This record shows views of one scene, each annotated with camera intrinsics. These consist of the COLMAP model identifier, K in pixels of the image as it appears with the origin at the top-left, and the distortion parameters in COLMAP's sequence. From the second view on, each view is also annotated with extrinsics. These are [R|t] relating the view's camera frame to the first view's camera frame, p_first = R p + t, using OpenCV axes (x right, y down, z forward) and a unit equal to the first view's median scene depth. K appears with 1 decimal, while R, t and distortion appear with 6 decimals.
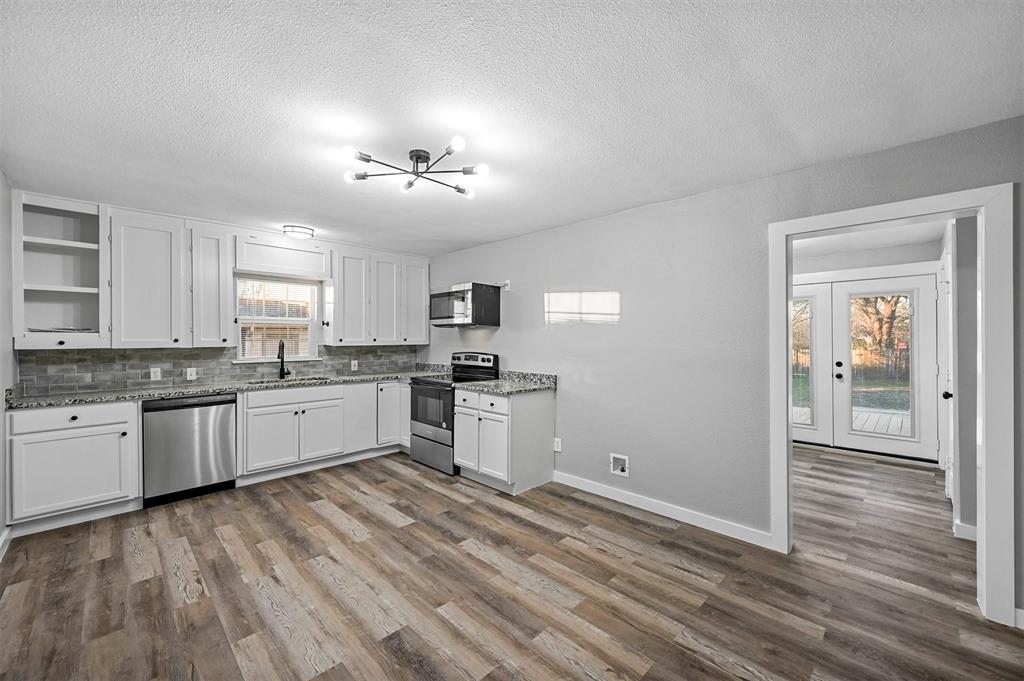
lens RADIAL K [[421.3, 0, 506.6], [0, 421.3, 329.2], [0, 0, 1]] dist [0.000708, 0.000151]
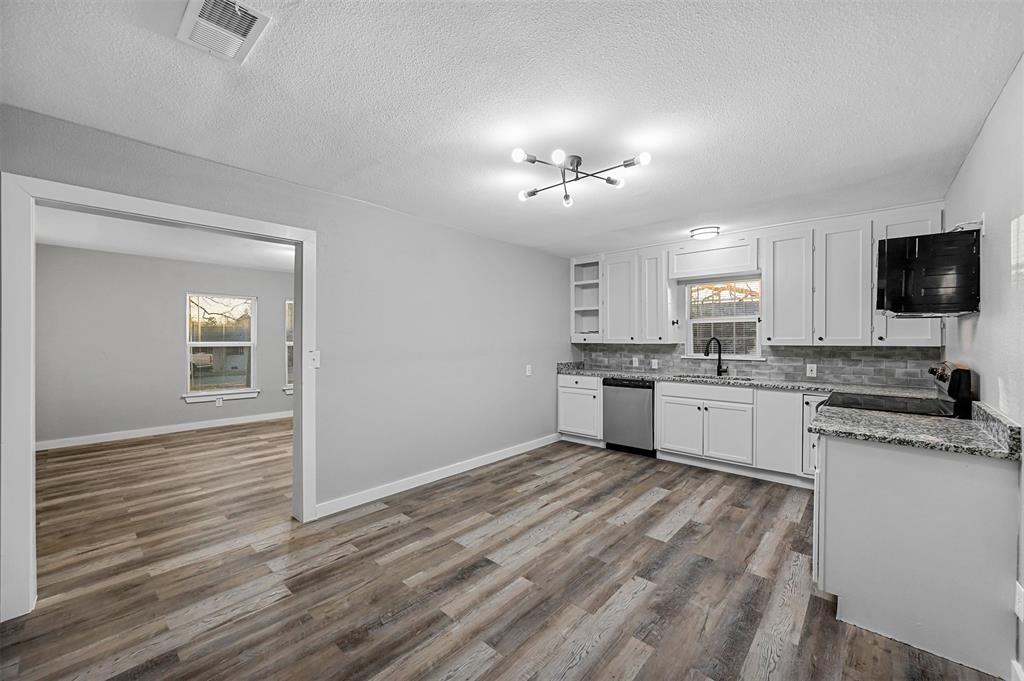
lens RADIAL K [[407.2, 0, 512.0], [0, 407.2, 340.5], [0, 0, 1]] dist [0.000565, 0.000039]
pose [[0.032391, 0.008554, -0.999439, 0.584718], [0.023474, 0.999681, 0.009317, 0.013180], [0.999200, -0.023763, 0.032179, 0.607993]]
